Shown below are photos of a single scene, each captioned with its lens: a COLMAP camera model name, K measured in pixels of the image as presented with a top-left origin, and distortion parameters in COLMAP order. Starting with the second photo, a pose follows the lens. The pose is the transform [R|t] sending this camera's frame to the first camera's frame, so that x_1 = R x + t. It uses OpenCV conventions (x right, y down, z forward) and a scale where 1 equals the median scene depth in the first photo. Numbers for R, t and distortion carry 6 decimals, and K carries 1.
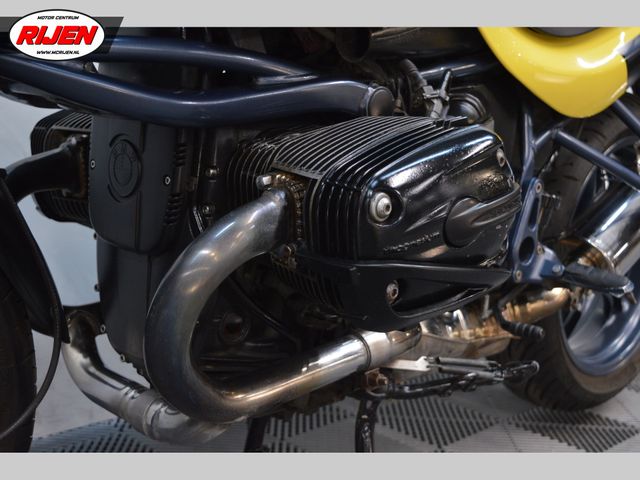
lens RADIAL K [[953.9, 0, 319.6], [0, 953.9, 241.8], [0, 0, 1]] dist [-0.104081, 0.000000]
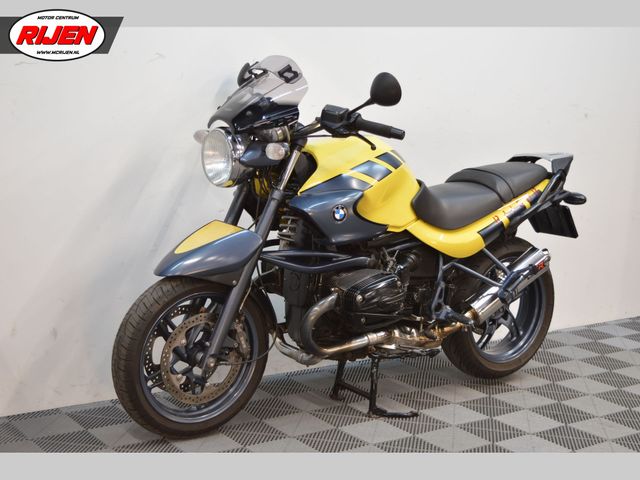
lens RADIAL K [[1035.9, 0, 319.4], [0, 1035.9, 239.6], [0, 0, 1]] dist [-0.123822, 0.000000]
pose [[0.986308, 0.014523, -0.164274, 0.447000], [-0.019734, 0.999351, -0.030135, -0.110552], [0.163730, 0.032964, 0.985954, -2.422433]]
